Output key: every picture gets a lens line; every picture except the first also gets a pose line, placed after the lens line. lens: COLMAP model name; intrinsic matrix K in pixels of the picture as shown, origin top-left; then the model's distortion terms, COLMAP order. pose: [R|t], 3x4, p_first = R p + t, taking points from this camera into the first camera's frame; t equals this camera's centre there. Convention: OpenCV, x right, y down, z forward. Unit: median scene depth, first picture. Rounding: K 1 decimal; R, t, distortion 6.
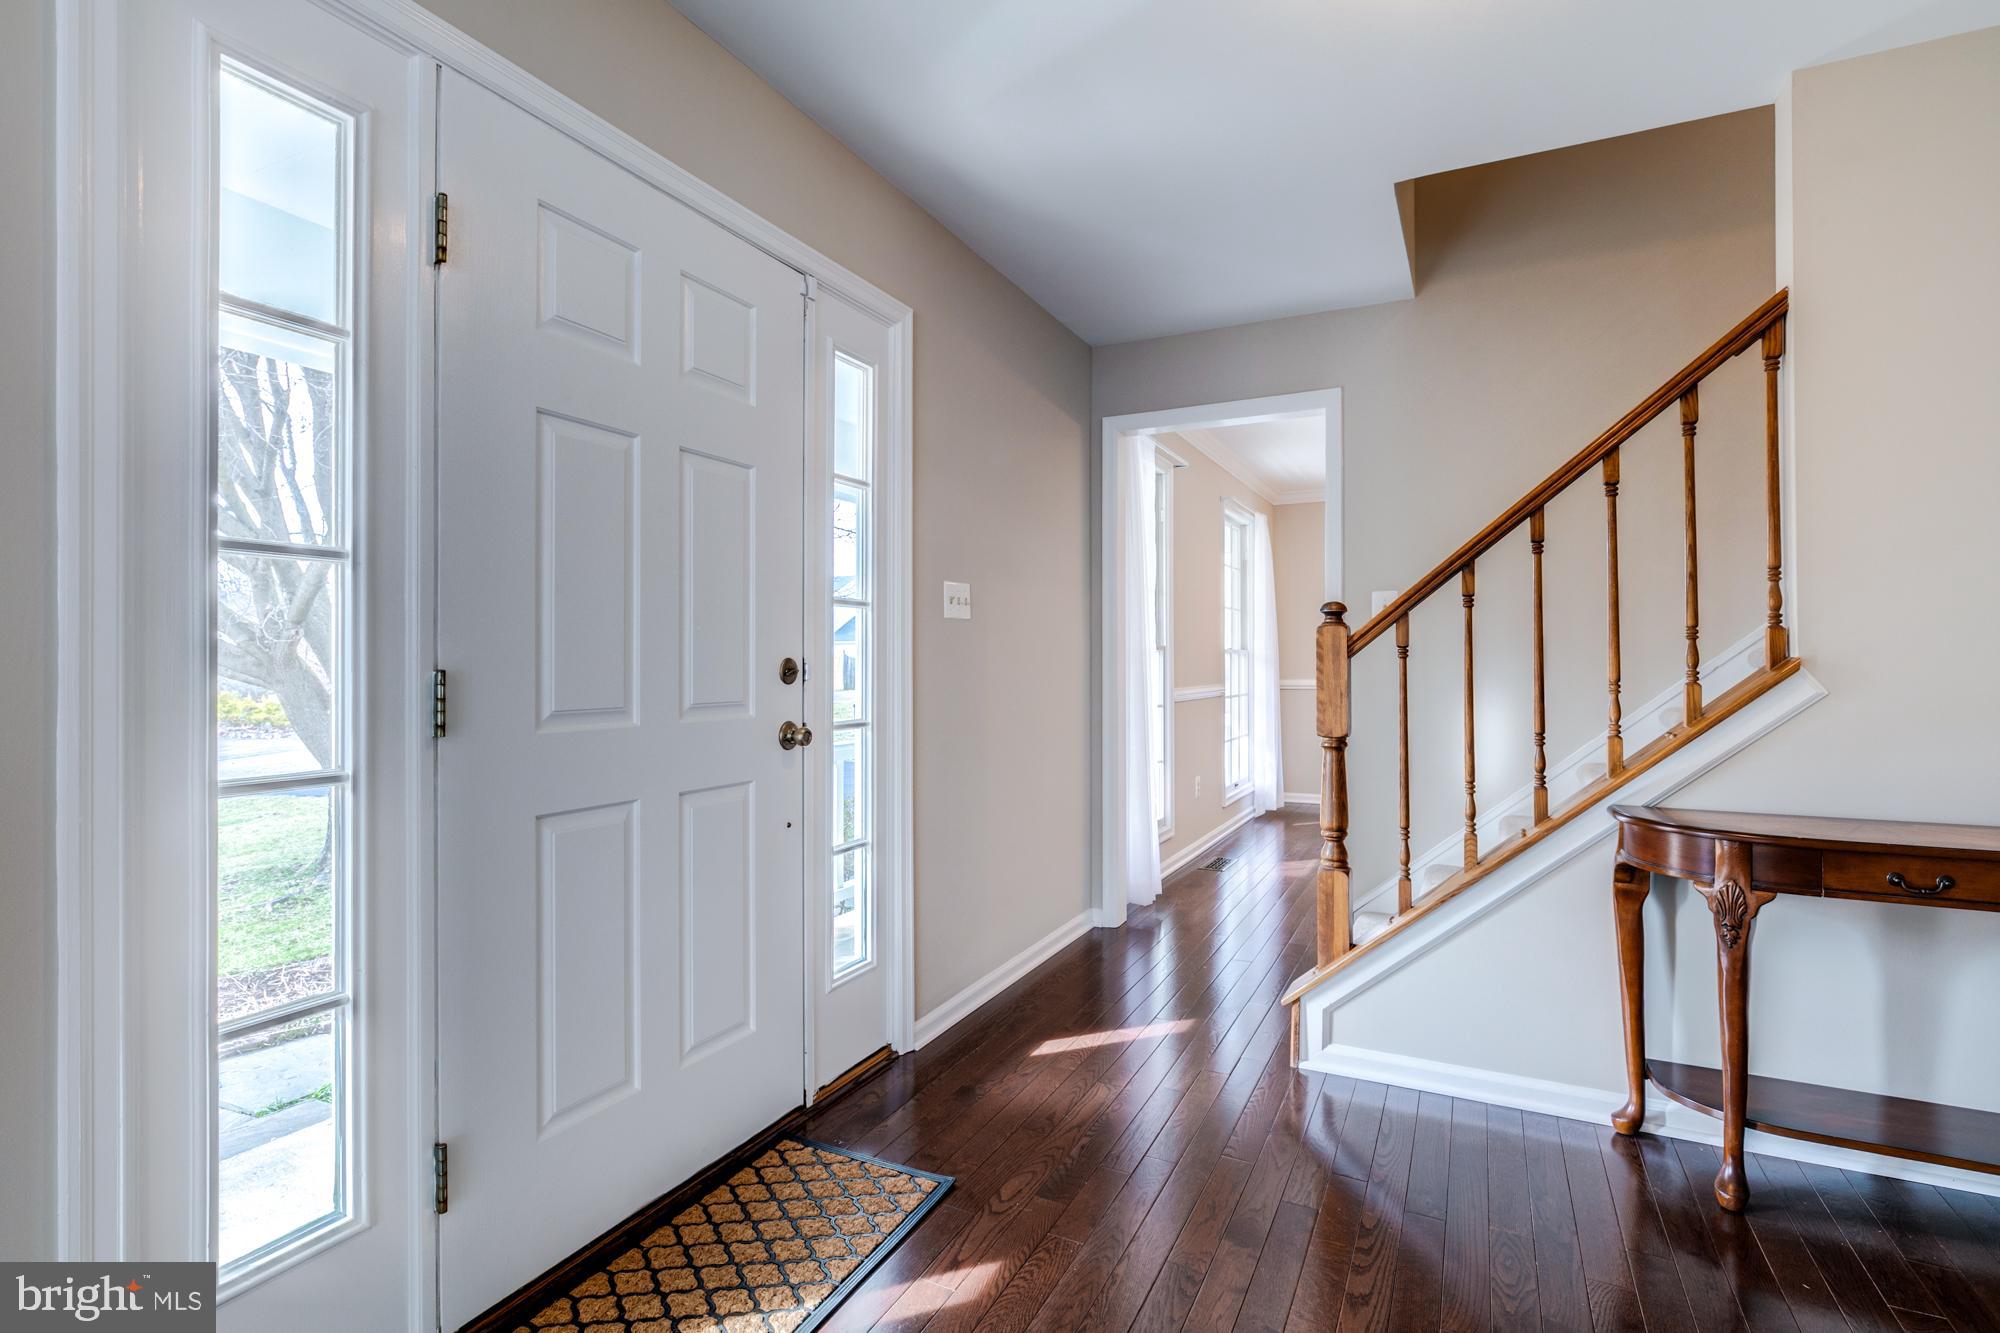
lens RADIAL K [[974.9, 0, 1002.0], [0, 974.9, 655.9], [0, 0, 1]] dist [-0.000039, -0.000350]
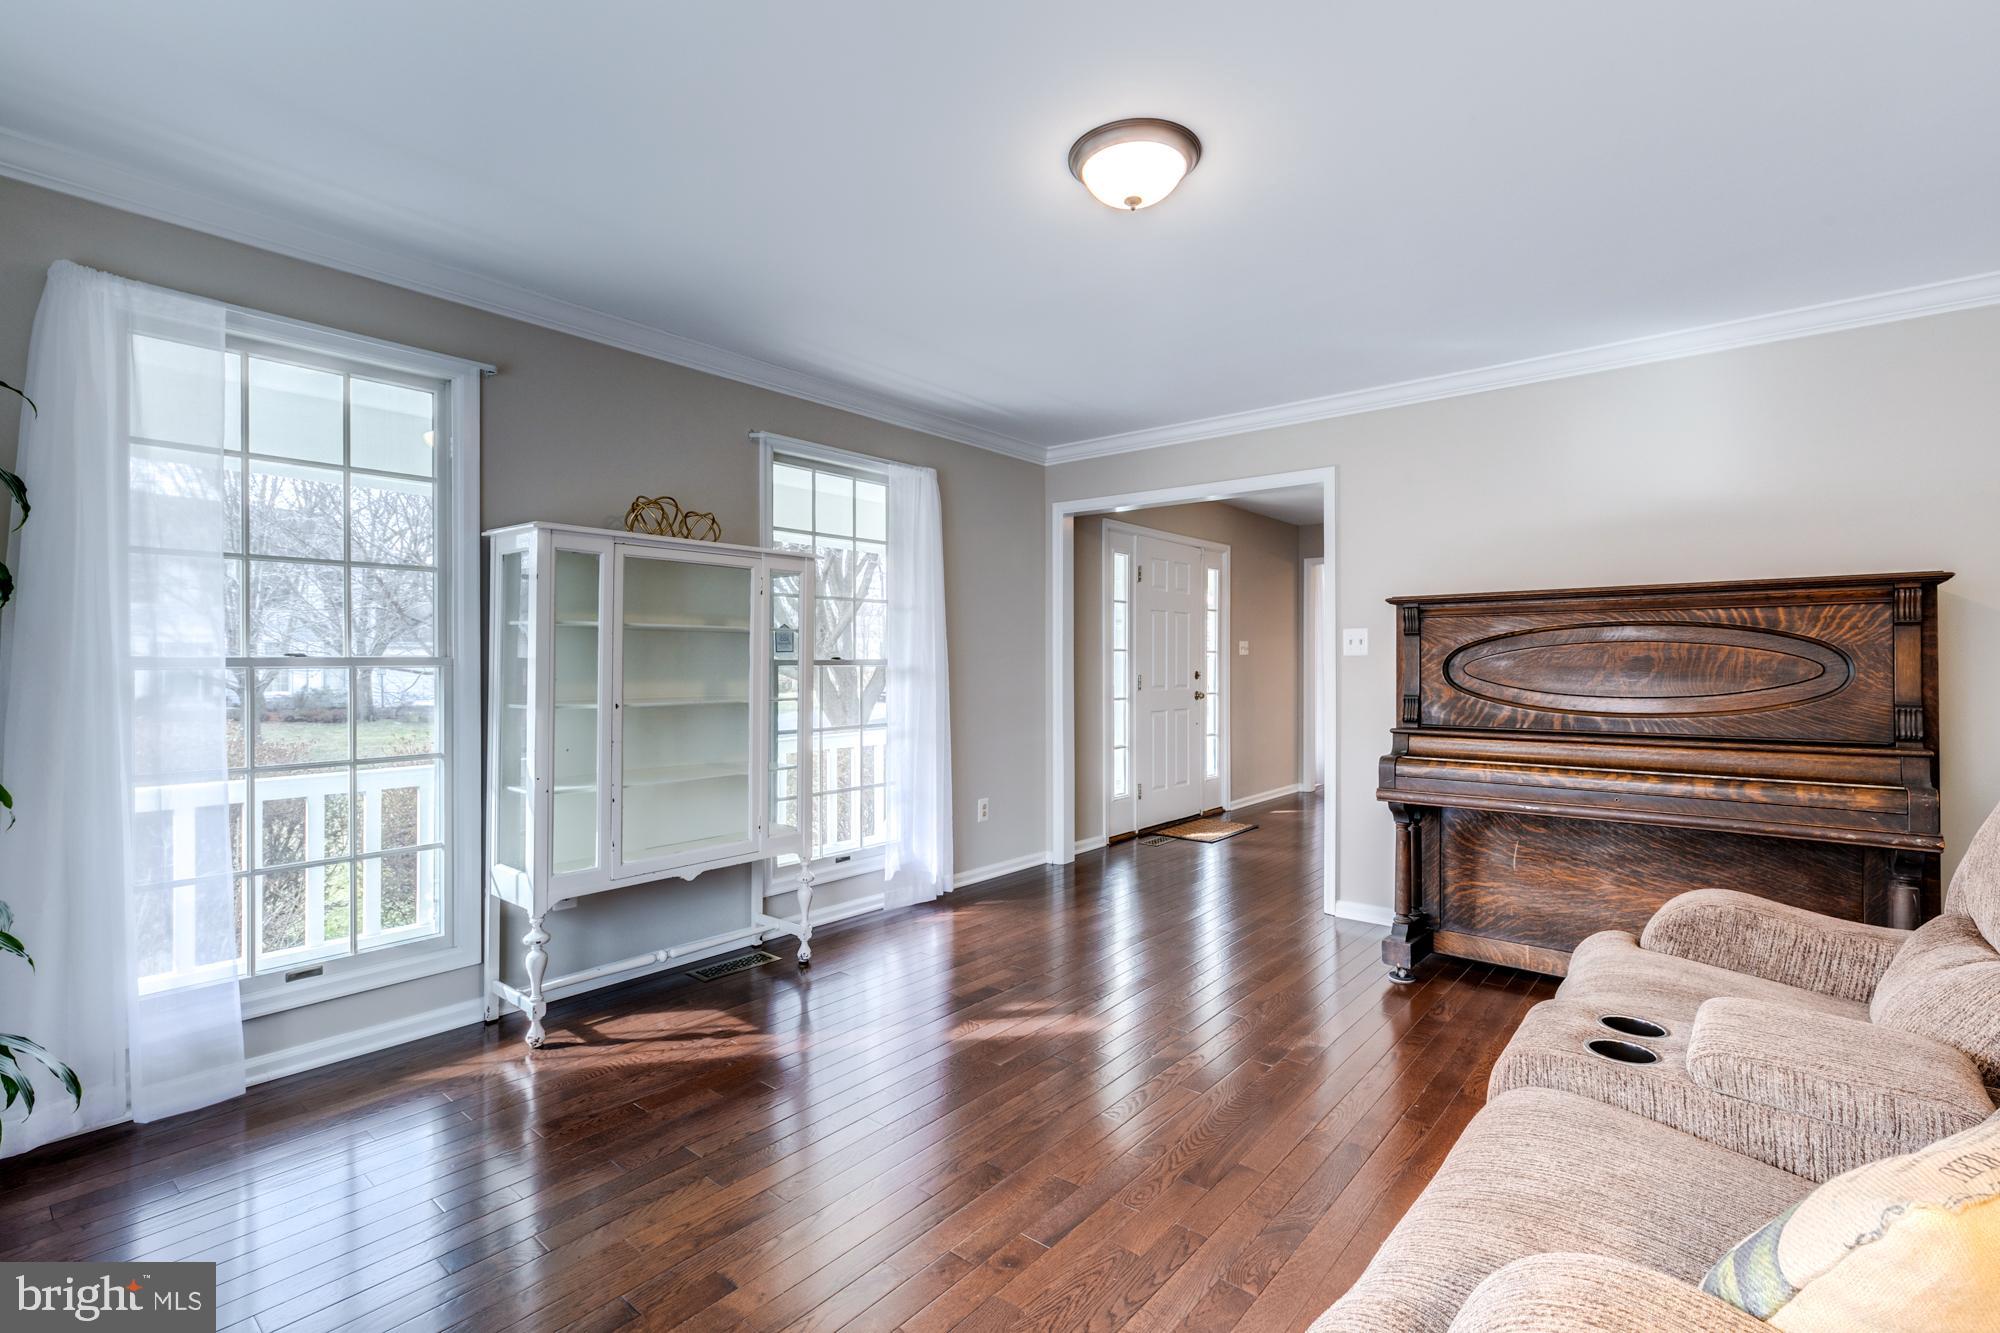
lens RADIAL K [[904.6, 0, 998.8], [0, 904.6, 663.7], [0, 0, 1]] dist [0.000753, 0.000088]
pose [[0.974487, 0.000944, -0.224441, -0.169529], [0.000395, 0.999982, 0.005920, -0.035418], [0.224442, -0.005858, 0.974470, -1.827779]]
